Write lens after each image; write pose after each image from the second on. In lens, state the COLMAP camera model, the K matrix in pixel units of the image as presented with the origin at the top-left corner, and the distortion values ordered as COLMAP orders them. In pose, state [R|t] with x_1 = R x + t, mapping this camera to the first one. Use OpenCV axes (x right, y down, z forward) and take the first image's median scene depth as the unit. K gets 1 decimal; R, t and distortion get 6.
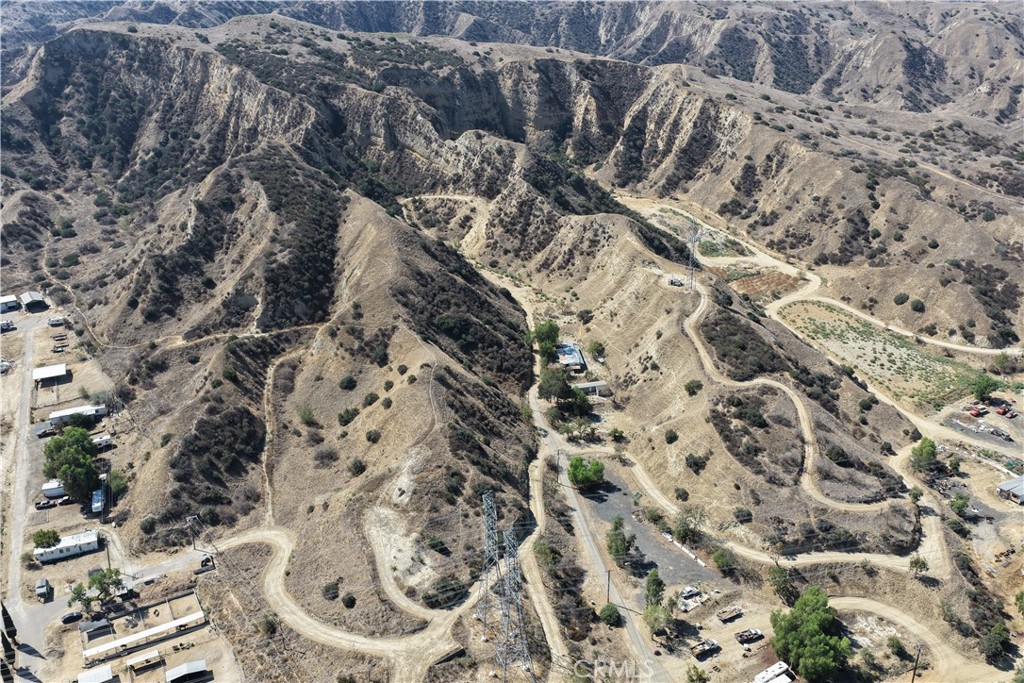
lens RADIAL K [[849.9, 0, 515.1], [0, 849.9, 345.6], [0, 0, 1]] dist [-0.018032, 0.043743]
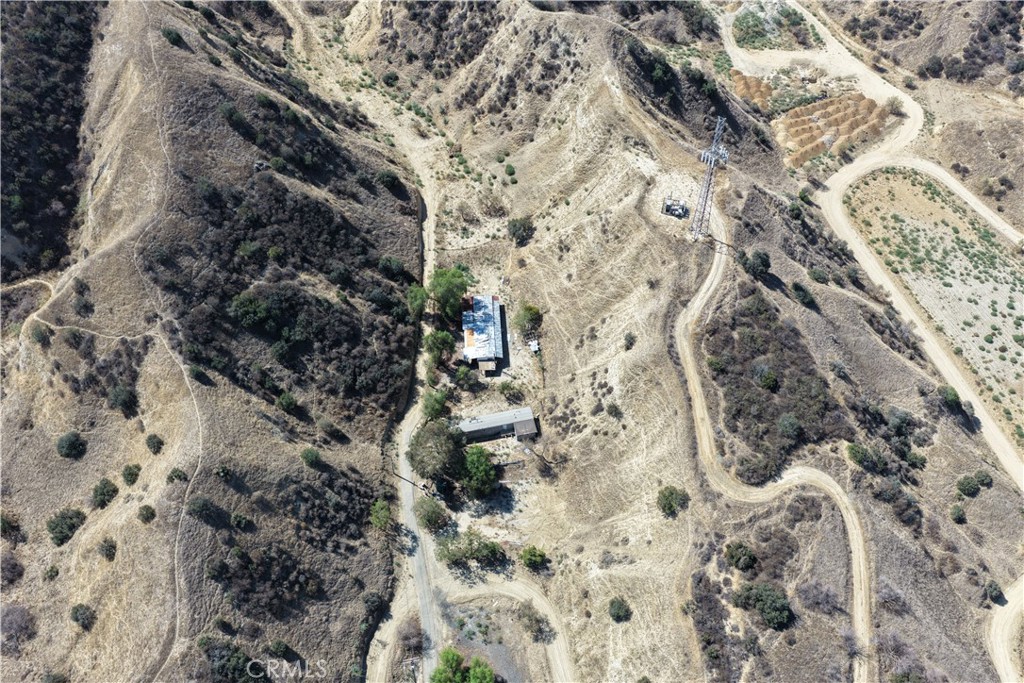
lens RADIAL K [[849.9, 0, 516.5], [0, 849.9, 343.4], [0, 0, 1]] dist [-0.018032, 0.043743]
pose [[0.999573, 0.028401, -0.006912, 0.092845], [-0.022410, 0.896425, 0.442628, -0.246010], [0.018768, -0.442284, 0.896679, 0.465010]]
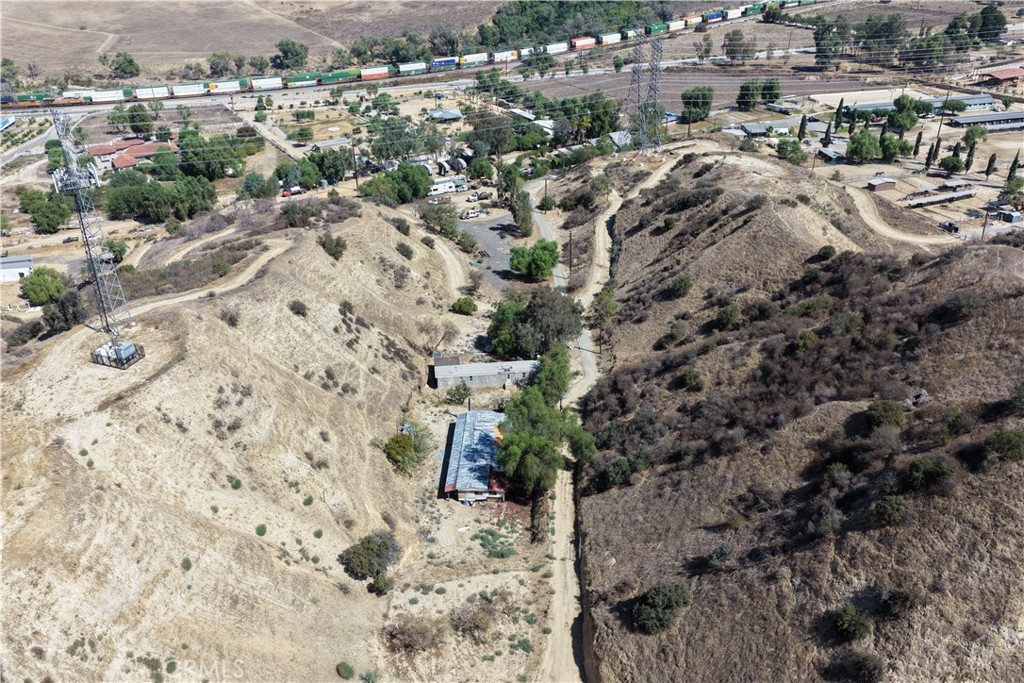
lens RADIAL K [[849.9, 0, 513.8], [0, 849.9, 345.7], [0, 0, 1]] dist [-0.018032, 0.043743]
pose [[-0.990539, -0.061373, 0.122739, 0.005065], [0.061196, 0.603002, 0.795389, -0.325046], [-0.122828, 0.795375, -0.593542, 1.197817]]
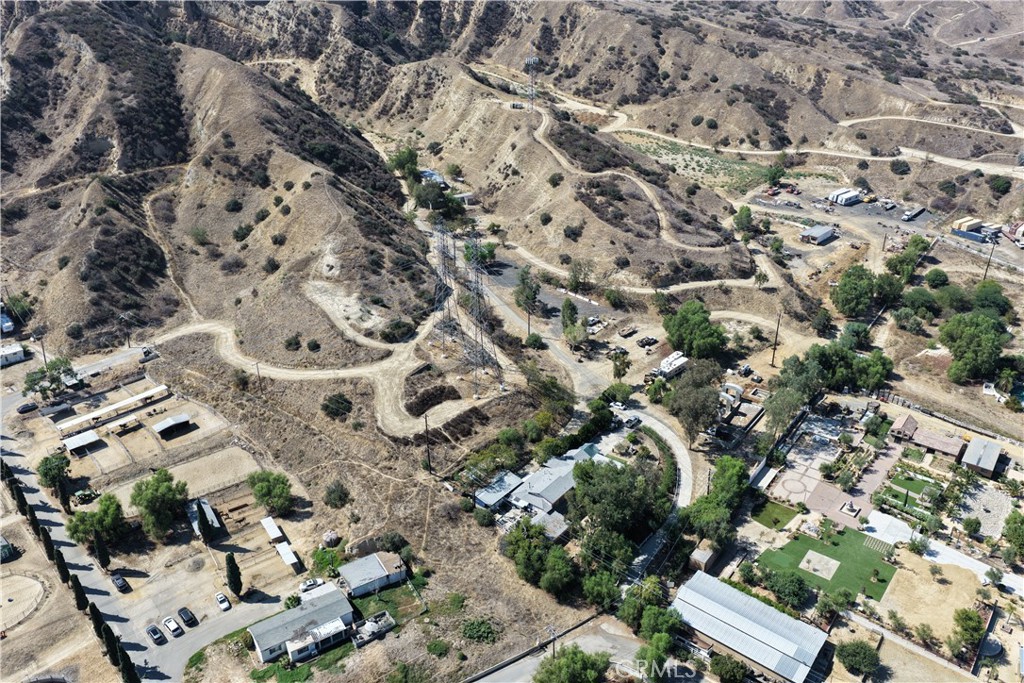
lens RADIAL K [[849.9, 0, 513.4], [0, 849.9, 346.5], [0, 0, 1]] dist [-0.018032, 0.043743]
pose [[0.958141, -0.124916, 0.257607, -0.140569], [0.106109, 0.990653, 0.085715, 0.142478], [-0.265907, -0.054793, 0.962440, -0.075860]]
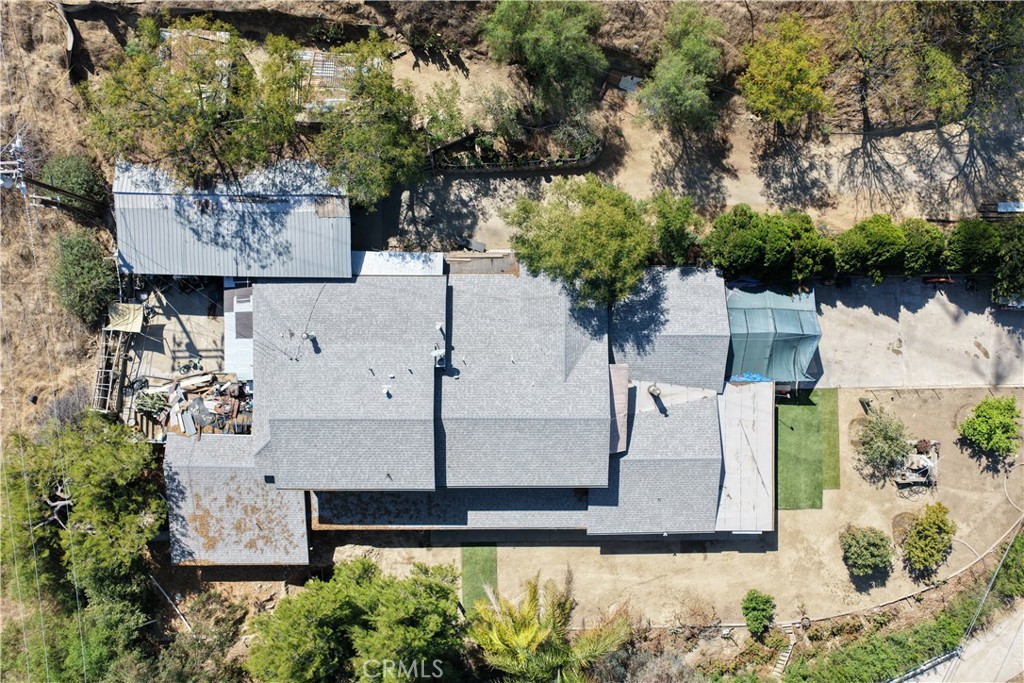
lens RADIAL K [[849.9, 0, 512.3], [0, 849.9, 348.1], [0, 0, 1]] dist [-0.018032, 0.043743]
pose [[0.810029, 0.586172, 0.015992, 0.026564], [-0.243648, 0.311639, 0.918432, 0.160686], [0.533375, -0.747853, 0.395256, 0.423391]]
